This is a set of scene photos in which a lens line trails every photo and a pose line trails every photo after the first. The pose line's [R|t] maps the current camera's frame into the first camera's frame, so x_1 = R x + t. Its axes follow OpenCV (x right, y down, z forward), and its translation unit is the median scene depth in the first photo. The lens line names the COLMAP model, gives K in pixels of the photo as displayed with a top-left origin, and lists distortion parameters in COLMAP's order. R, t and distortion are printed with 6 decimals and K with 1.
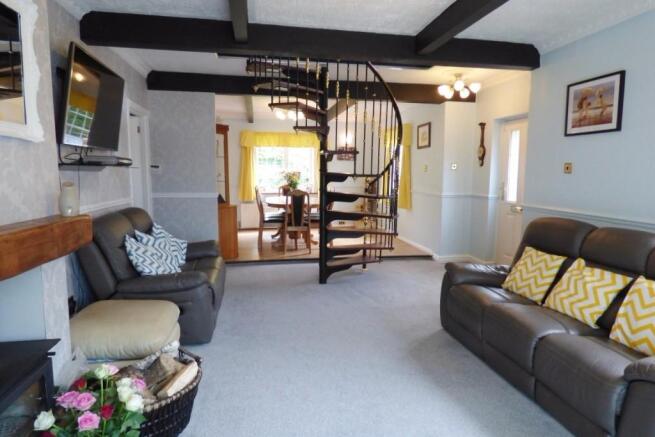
lens RADIAL K [[400.7, 0, 329.4], [0, 400.7, 218.1], [0, 0, 1]] dist [-0.017952, 0.002937]
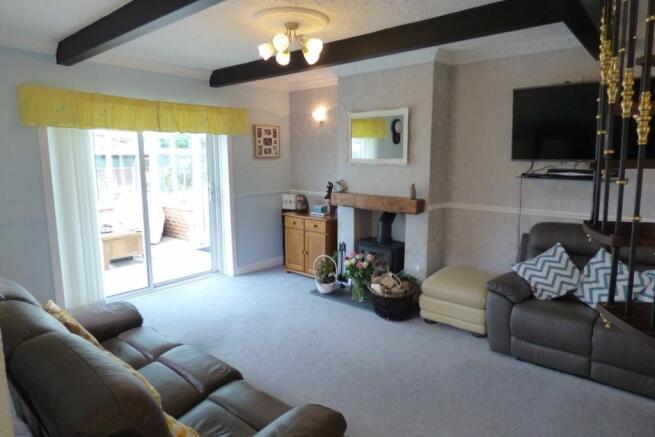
lens RADIAL K [[400.7, 0, 327.4], [0, 400.7, 216.8], [0, 0, 1]] dist [-0.017952, 0.002937]
pose [[-0.786012, 0.087145, -0.612039, 0.495384], [-0.072332, 0.970252, 0.231041, -0.180487], [0.613966, 0.225871, -0.756326, 1.133614]]
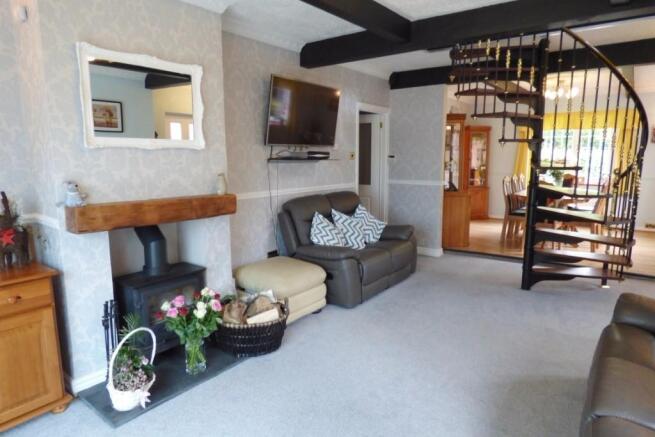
lens RADIAL K [[400.7, 0, 326.8], [0, 400.7, 216.1], [0, 0, 1]] dist [-0.017952, 0.002937]
pose [[0.668750, 0.098565, -0.736925, 0.389418], [-0.073919, 0.995077, 0.066013, -0.026626], [0.739803, 0.010327, 0.672744, 0.112060]]
